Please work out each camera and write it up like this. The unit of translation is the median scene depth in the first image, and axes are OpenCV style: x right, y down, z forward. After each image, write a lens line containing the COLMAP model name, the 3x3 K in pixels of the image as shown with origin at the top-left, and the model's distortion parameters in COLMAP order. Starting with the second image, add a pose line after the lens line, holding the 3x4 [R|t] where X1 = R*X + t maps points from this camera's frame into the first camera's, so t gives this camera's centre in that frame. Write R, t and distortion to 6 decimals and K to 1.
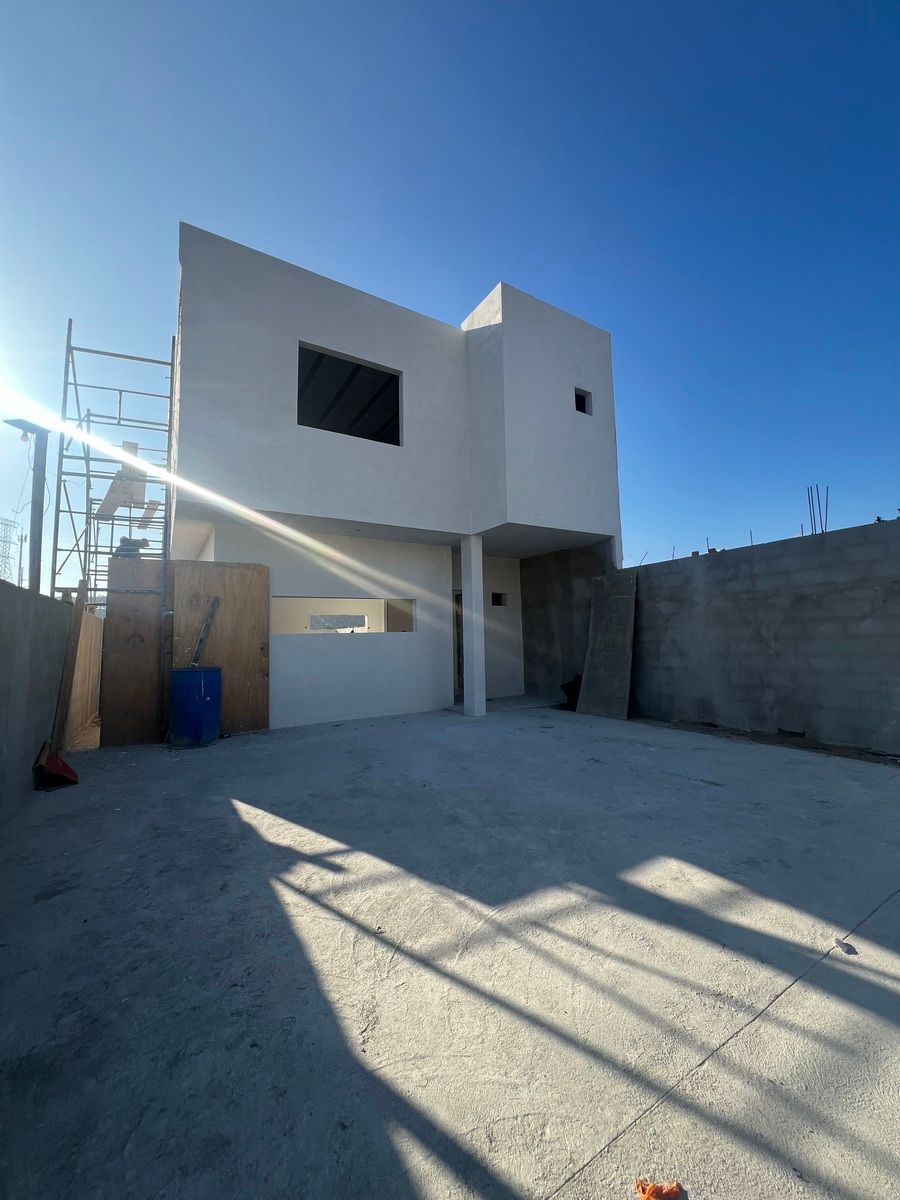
lens RADIAL K [[481.9, 0, 453.4], [0, 481.9, 596.0], [0, 0, 1]] dist [-0.002635, 0.000518]
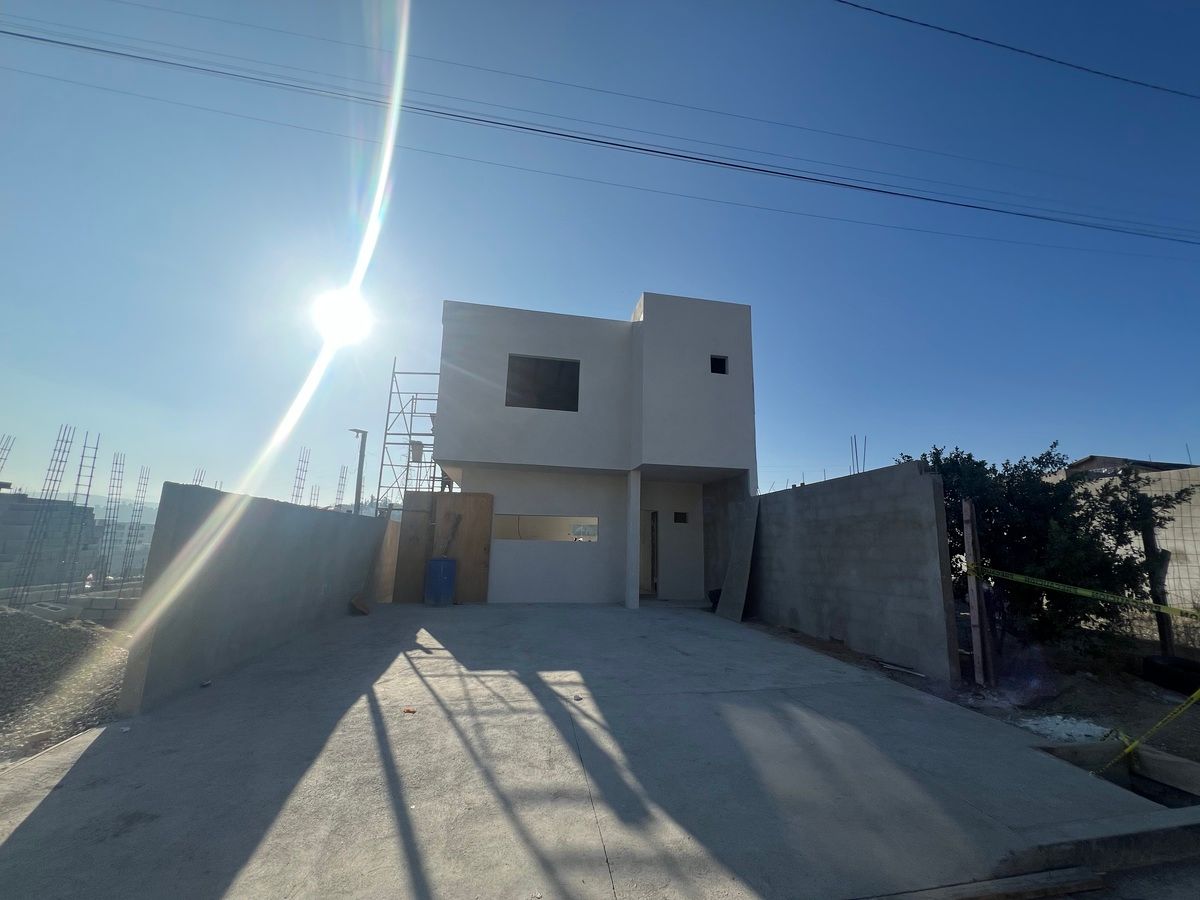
lens RADIAL K [[481.9, 0, 603.7], [0, 481.9, 454.4], [0, 0, 1]] dist [-0.002635, 0.000518]
pose [[0.932115, -0.022350, -0.361473, 0.563143], [-0.014006, 0.995123, -0.097645, -0.048861], [0.361892, 0.096079, 0.927256, -0.347399]]
